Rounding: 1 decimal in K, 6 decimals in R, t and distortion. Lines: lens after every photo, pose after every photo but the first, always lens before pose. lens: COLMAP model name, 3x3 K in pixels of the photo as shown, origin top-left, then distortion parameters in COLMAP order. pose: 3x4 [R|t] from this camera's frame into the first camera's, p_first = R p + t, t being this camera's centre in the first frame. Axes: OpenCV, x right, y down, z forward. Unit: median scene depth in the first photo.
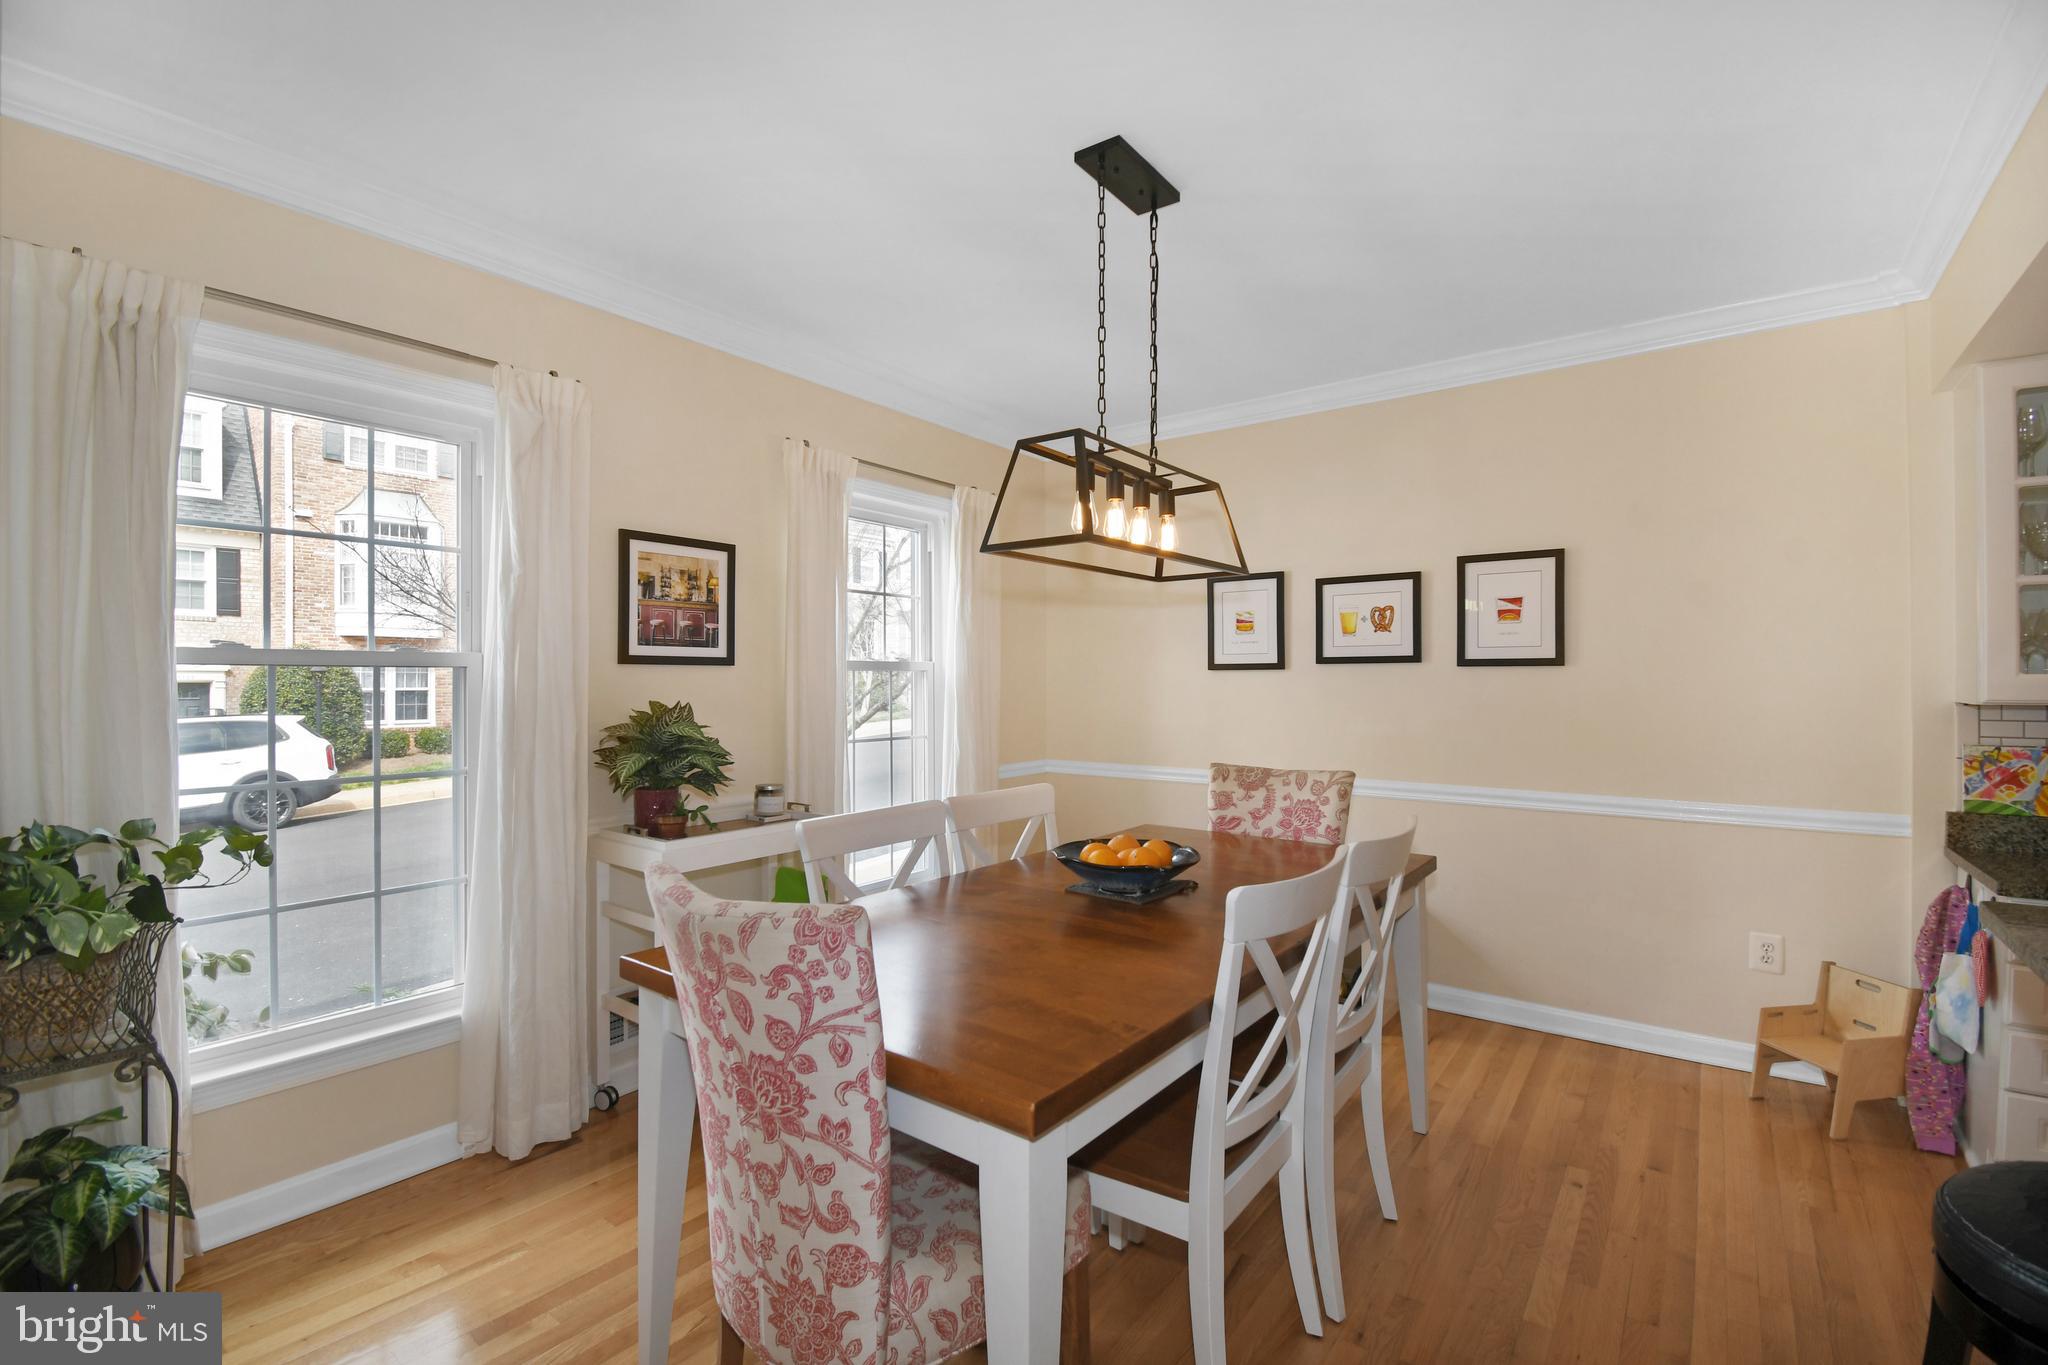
lens RADIAL K [[901.9, 0, 1046.1], [0, 901.9, 678.1], [0, 0, 1]] dist [0.018946, -0.026174]
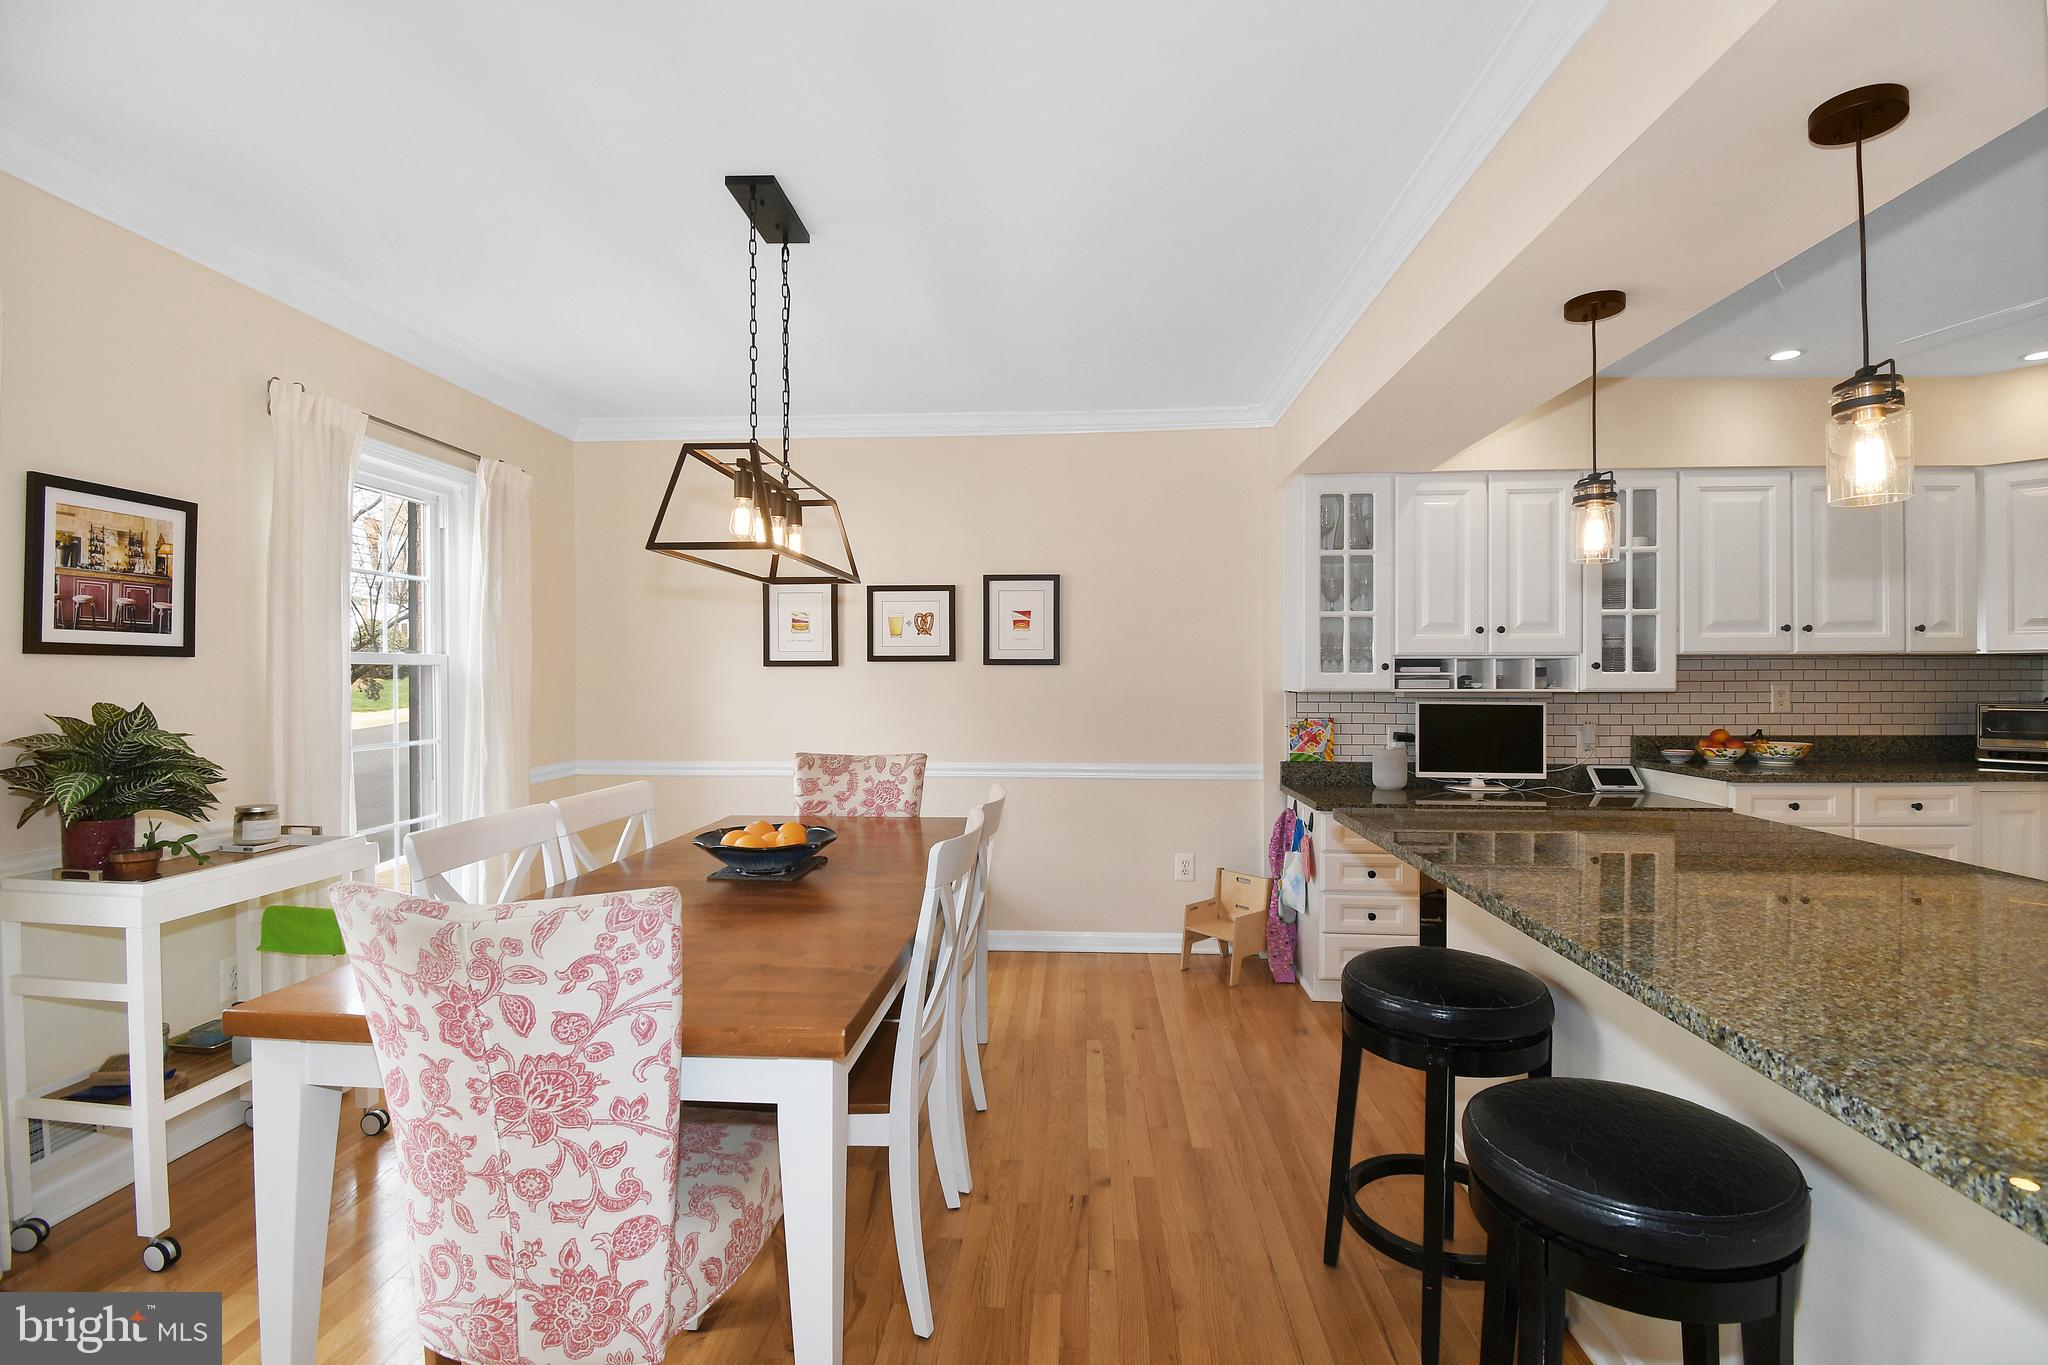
lens RADIAL K [[884.2, 0, 1039.7], [0, 884.2, 674.2], [0, 0, 1]] dist [0.014526, -0.020287]
pose [[0.836004, 0.001685, 0.548720, -0.182949], [-0.001698, 0.999998, -0.000484, -0.000042], [-0.548720, -0.000527, 0.836006, -0.050271]]
